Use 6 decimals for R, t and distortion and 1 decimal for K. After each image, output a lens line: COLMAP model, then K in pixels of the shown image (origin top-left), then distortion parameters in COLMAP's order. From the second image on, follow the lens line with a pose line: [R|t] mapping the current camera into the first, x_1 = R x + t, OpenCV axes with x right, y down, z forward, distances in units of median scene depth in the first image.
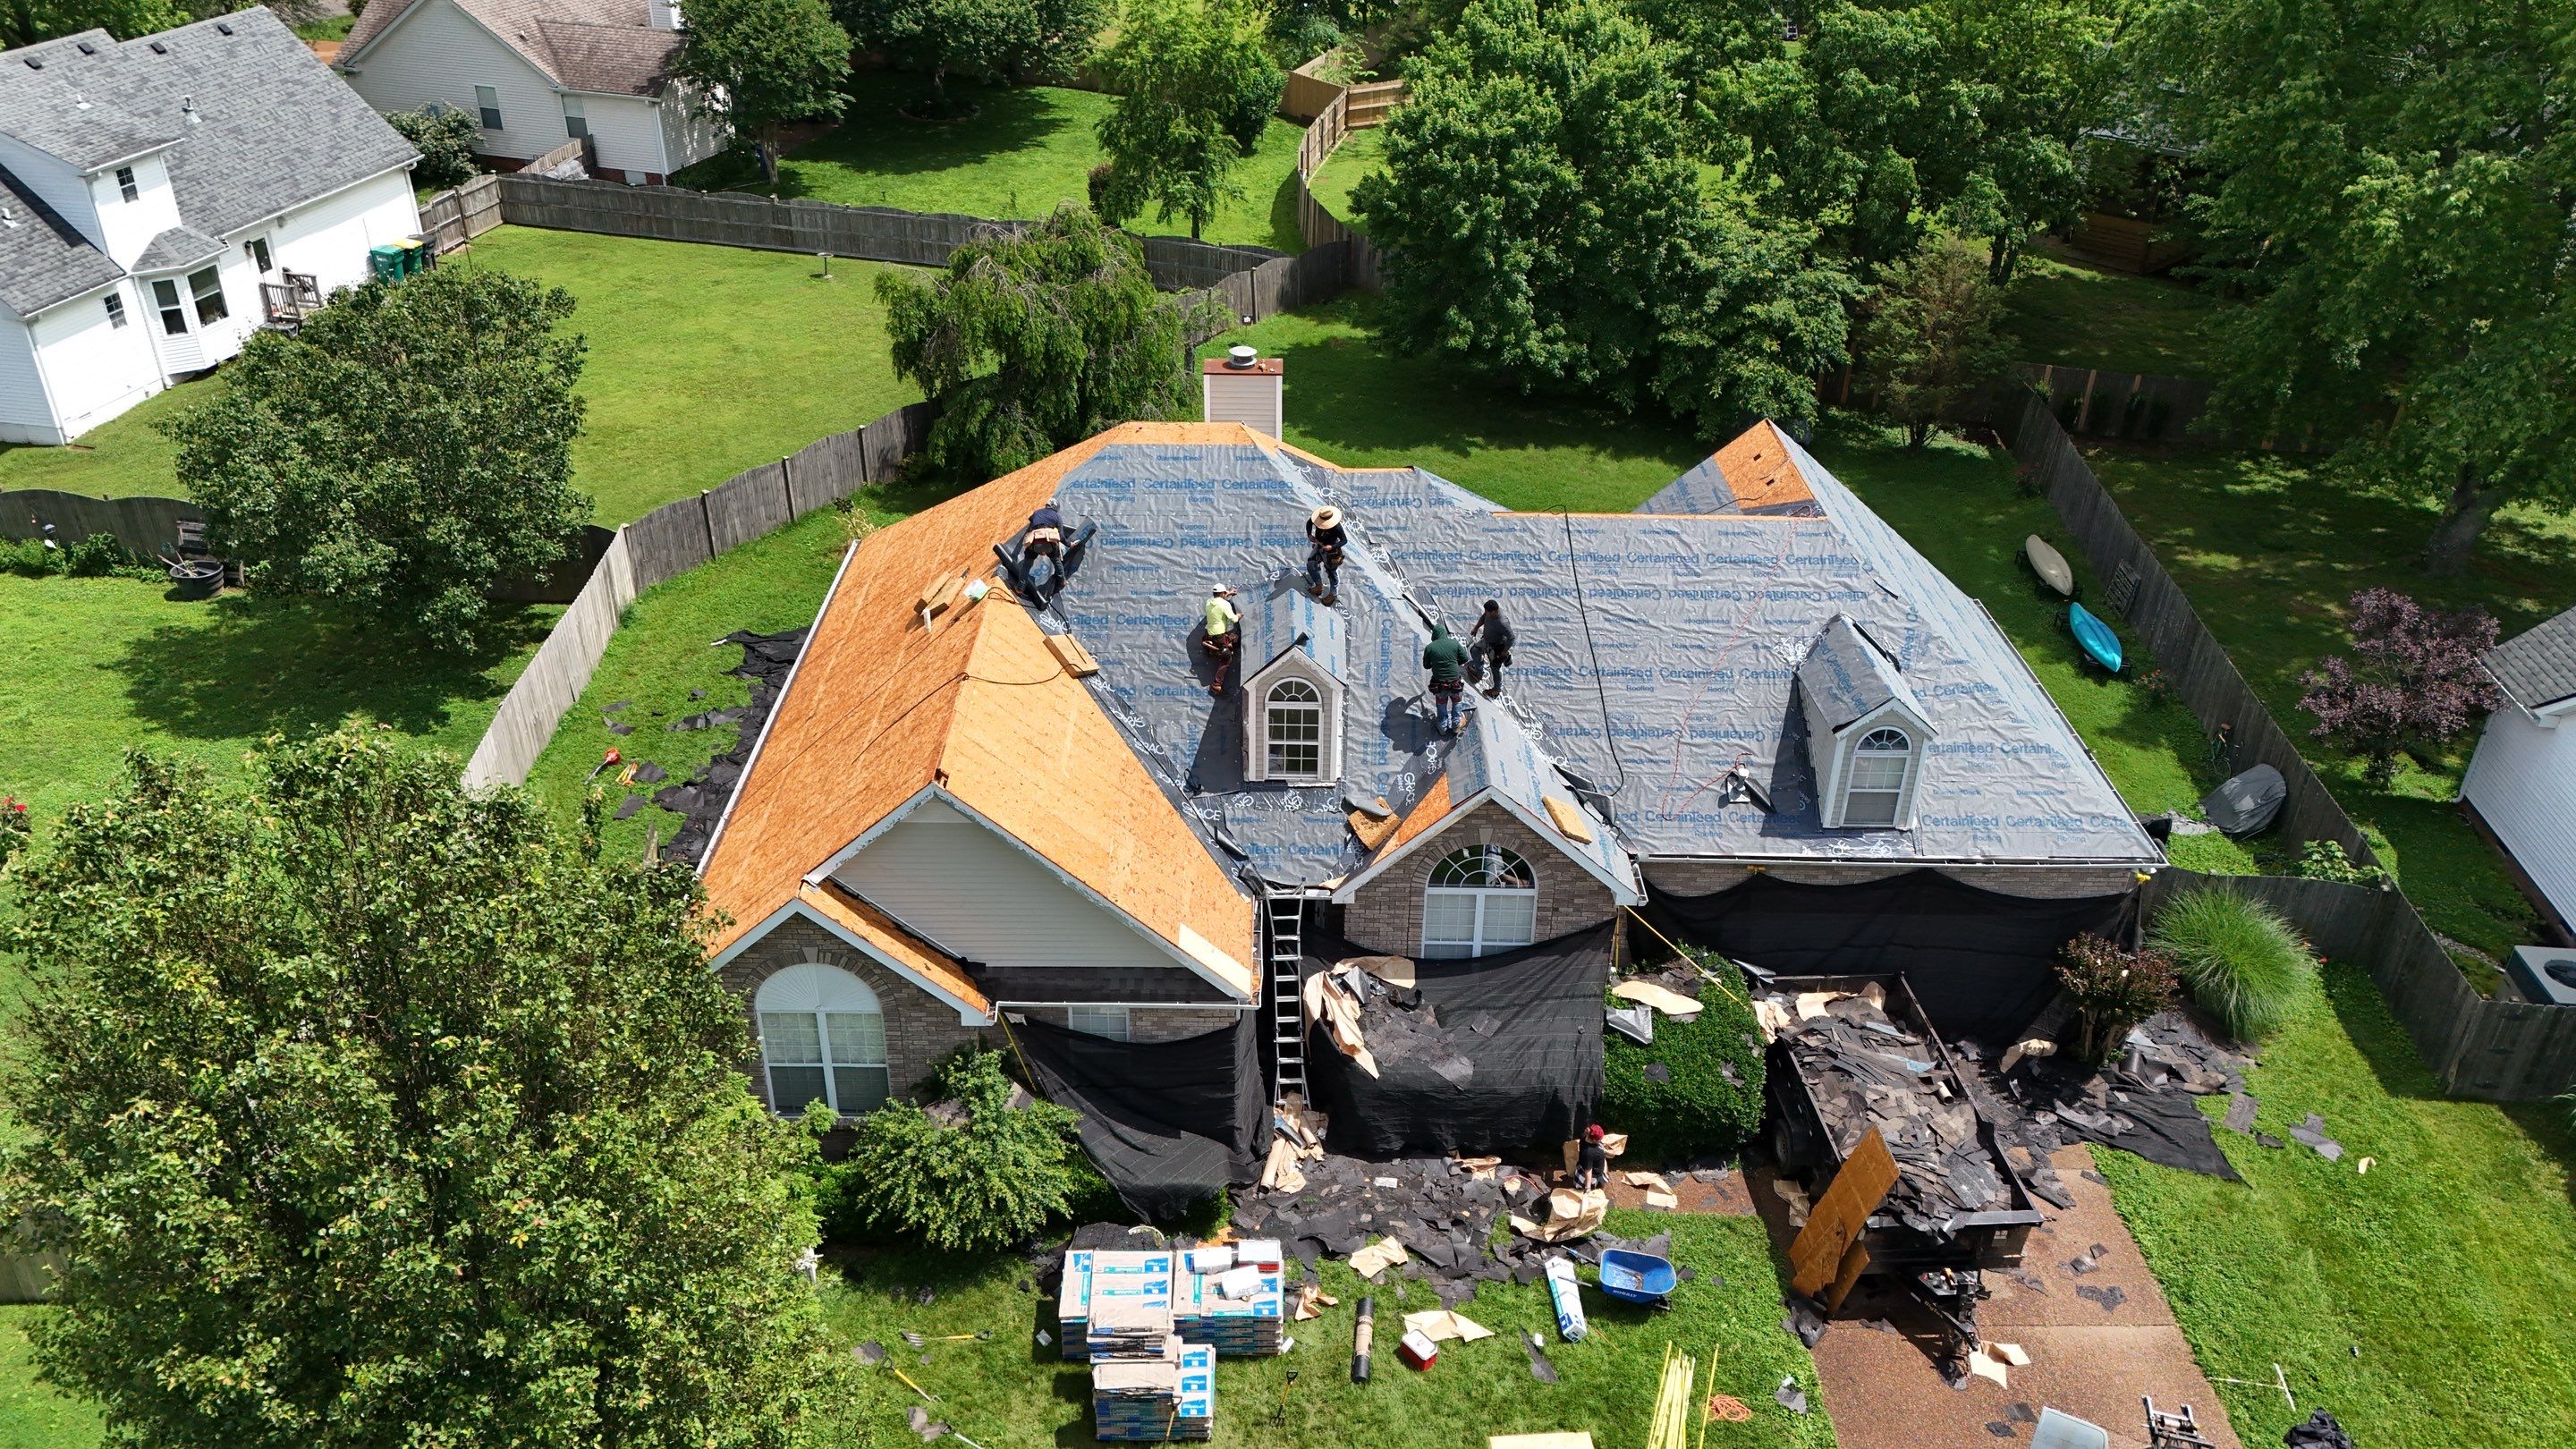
lens RADIAL K [[1904.9, 0, 1290.7], [0, 1904.9, 709.5], [0, 0, 1]] dist [0.070257, -0.063549]
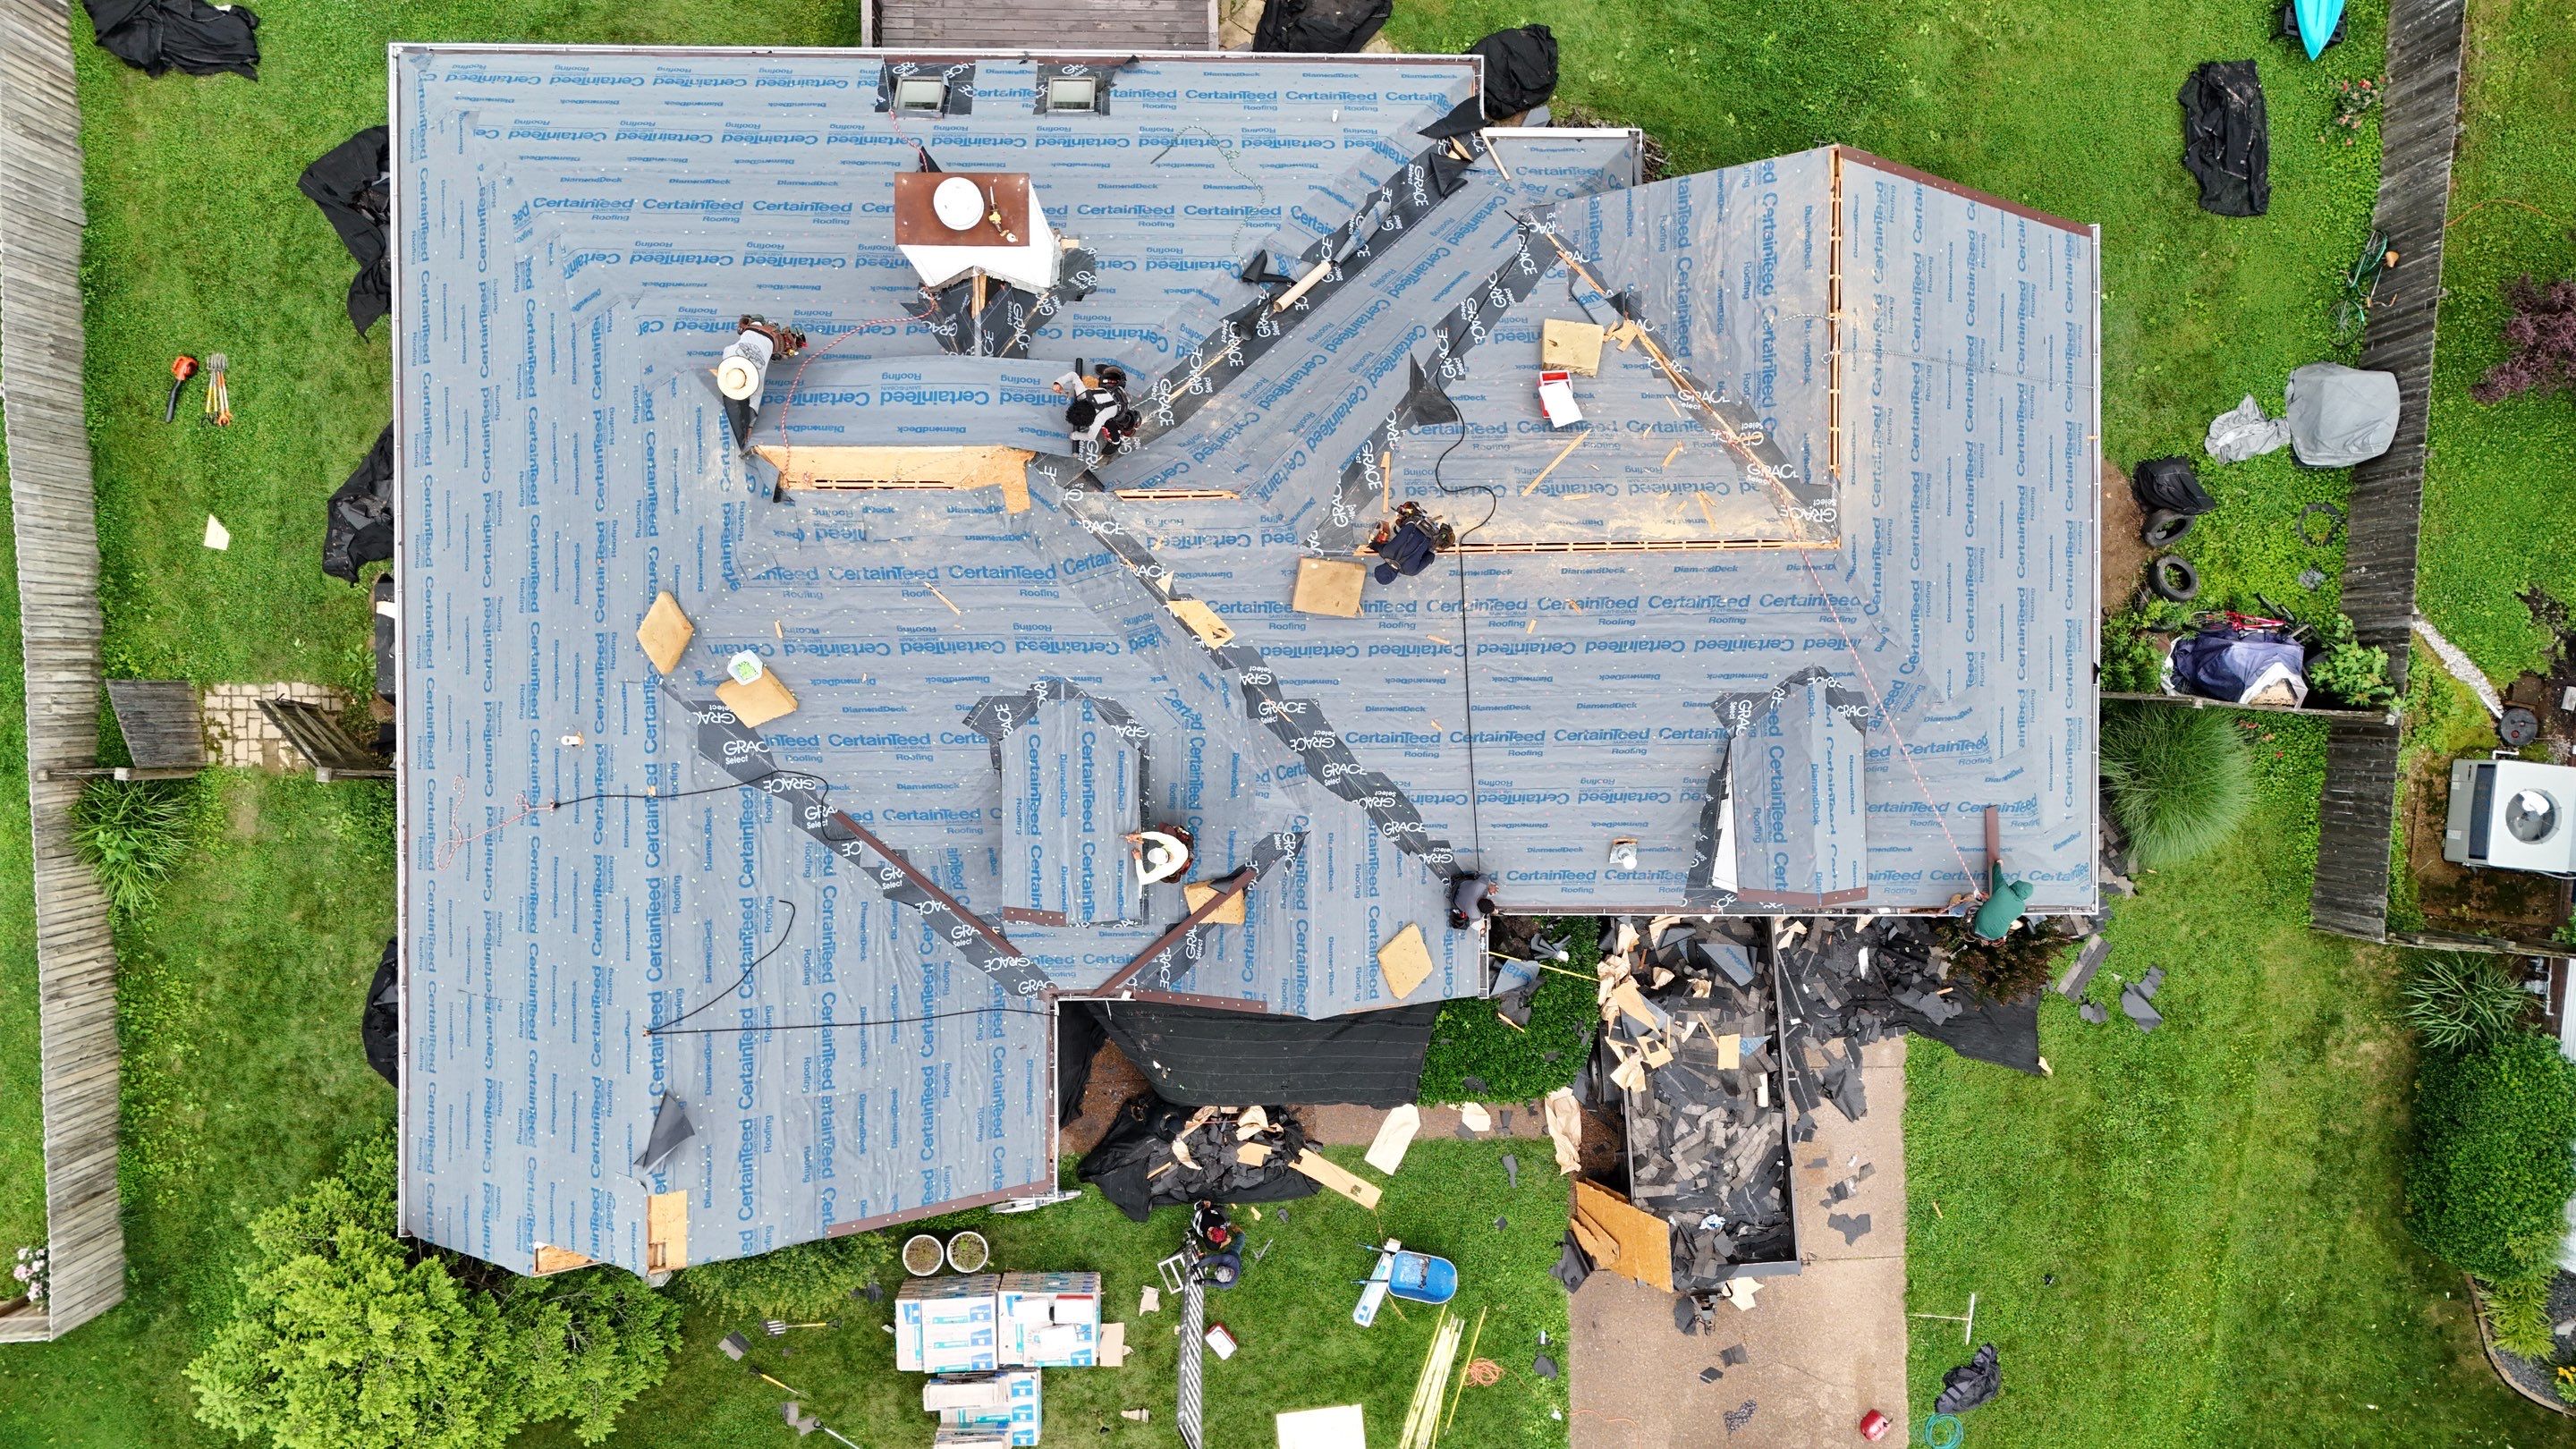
lens RADIAL K [[1892.4, 0, 1288.9], [0, 1892.4, 724.1], [0, 0, 1]] dist [0.081642, -0.079507]
pose [[0.999917, 0.000344, 0.012855, 0.080903], [-0.011382, 0.488992, 0.872214, -0.729159], [-0.005986, -0.872288, 0.488955, 0.670129]]
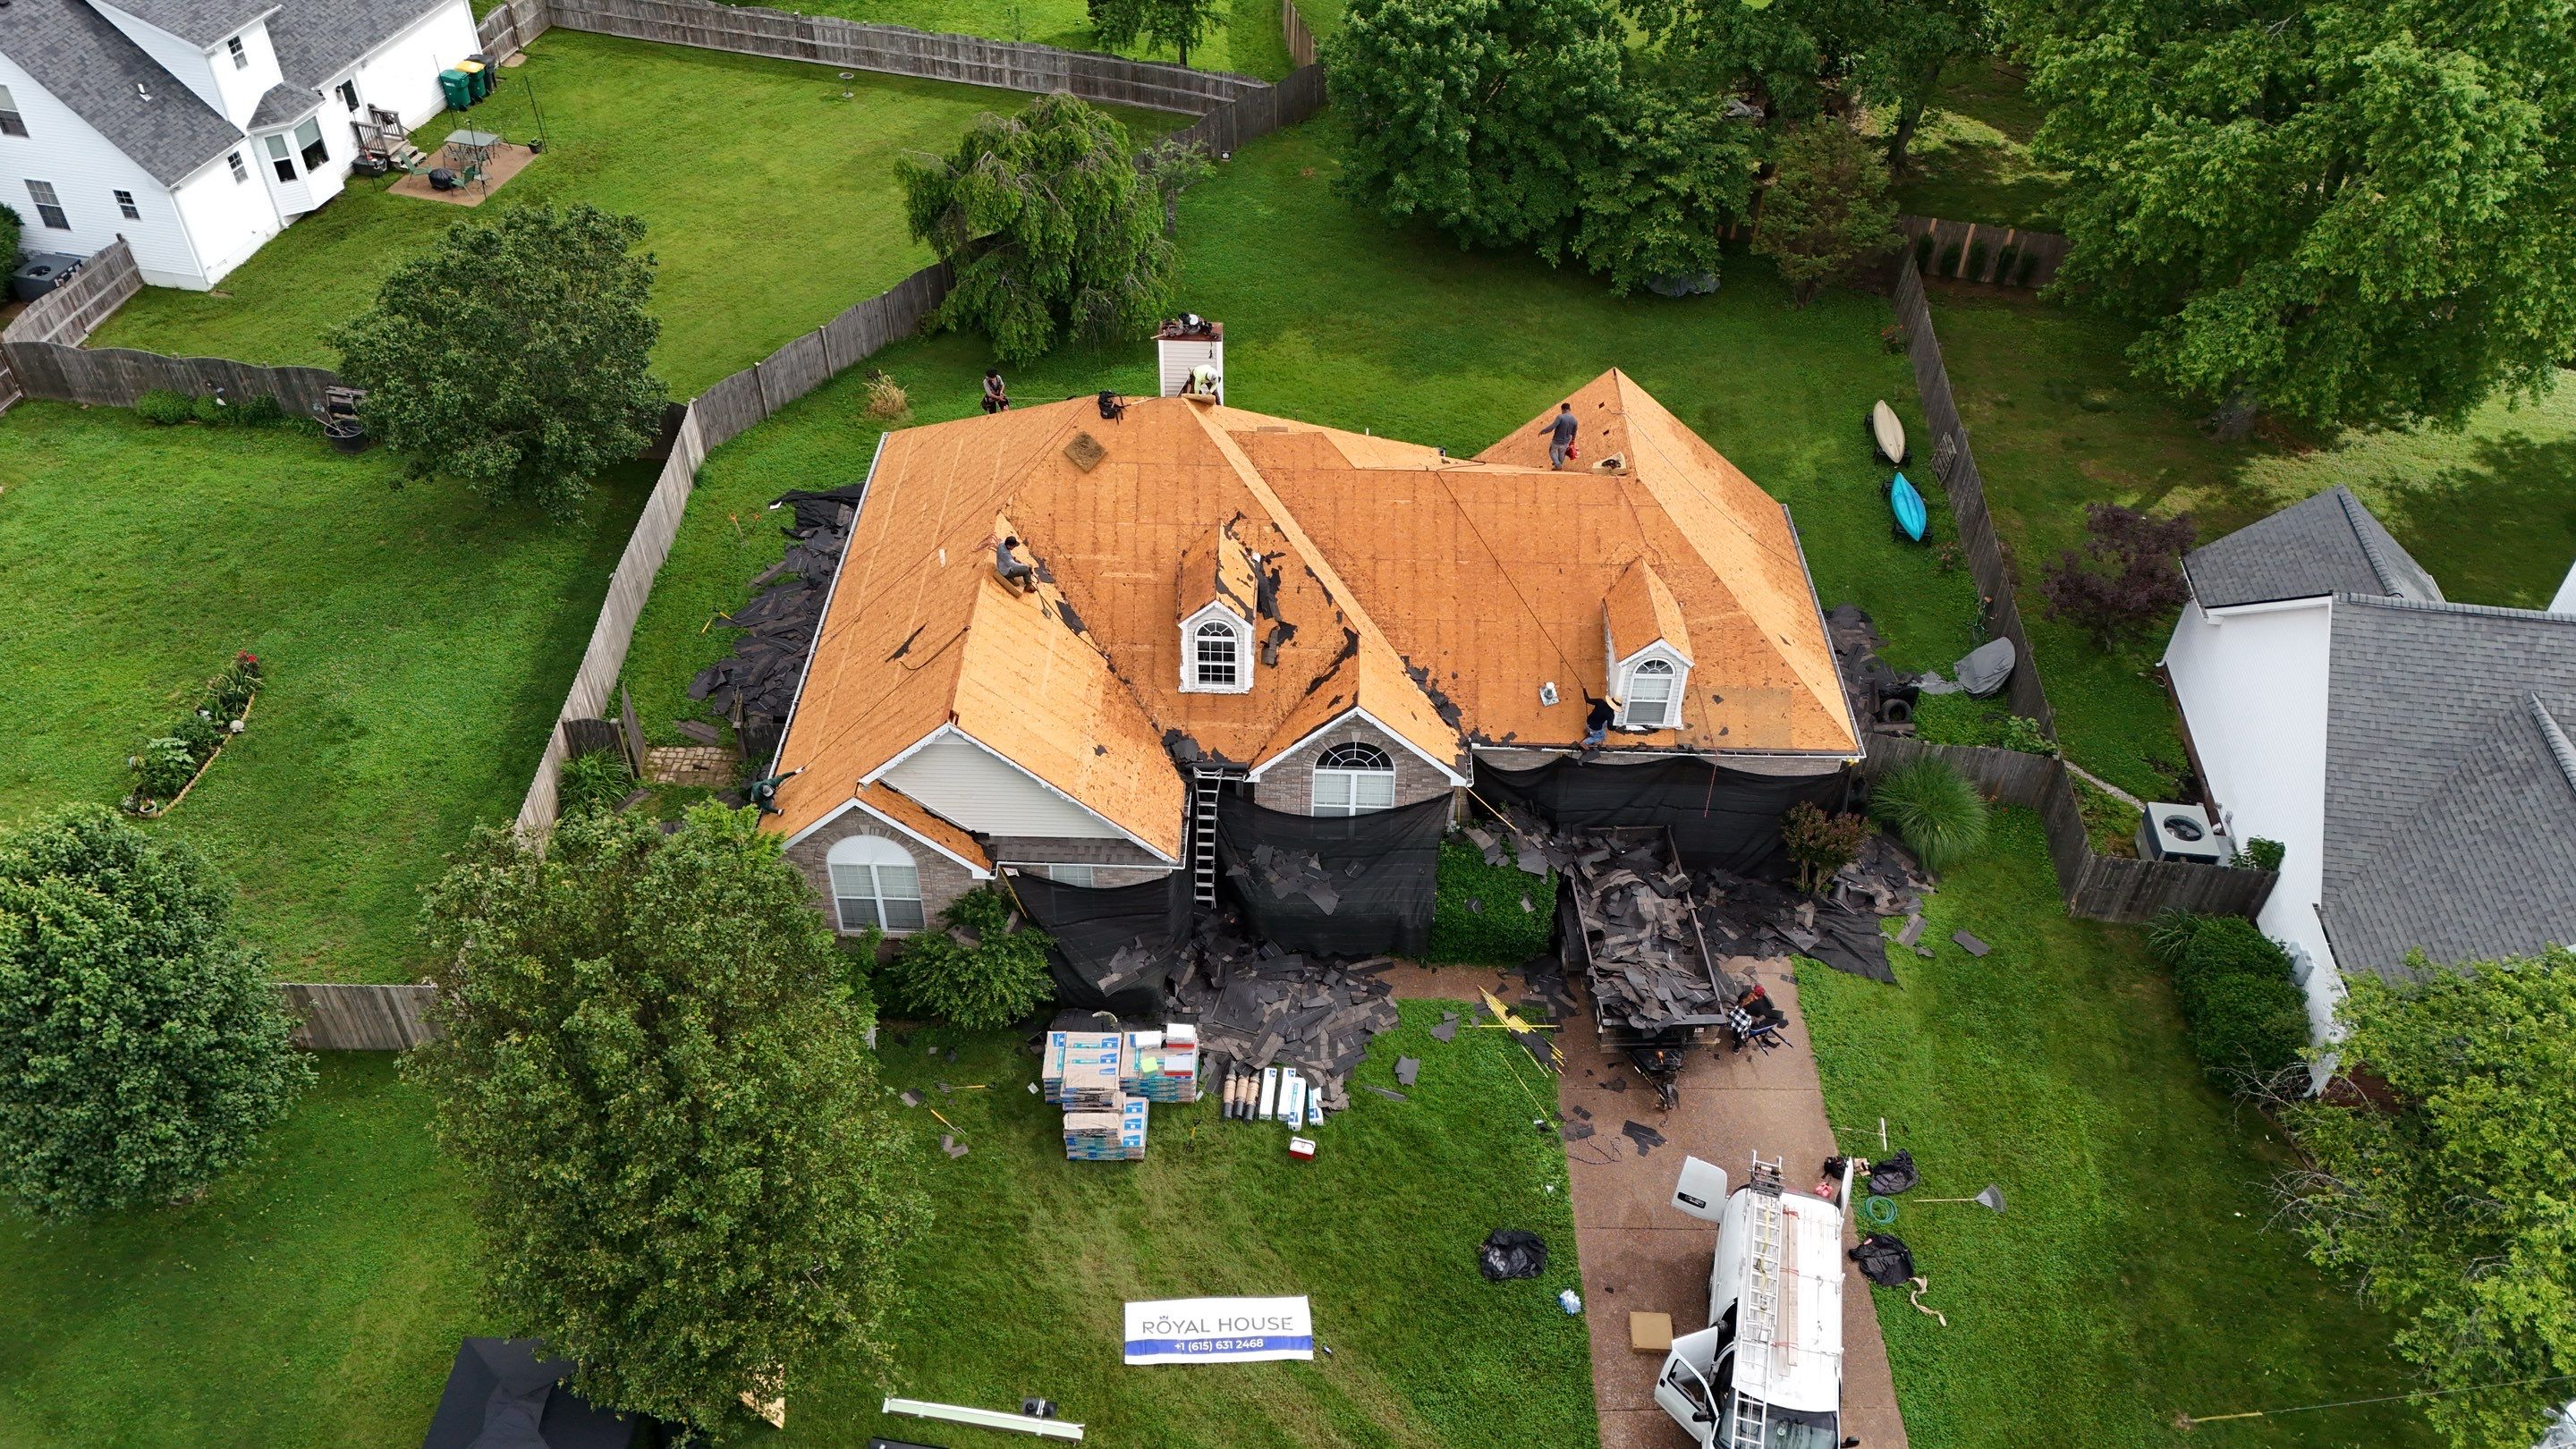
lens RADIAL K [[1892.4, 0, 1288.9], [0, 1892.4, 724.1], [0, 0, 1]] dist [0.081642, -0.079507]
pose [[0.999760, 0.016901, -0.013904, 0.071841], [-0.013785, 0.979762, 0.199692, -0.207794], [0.016997, -0.199453, 0.979760, -0.315802]]
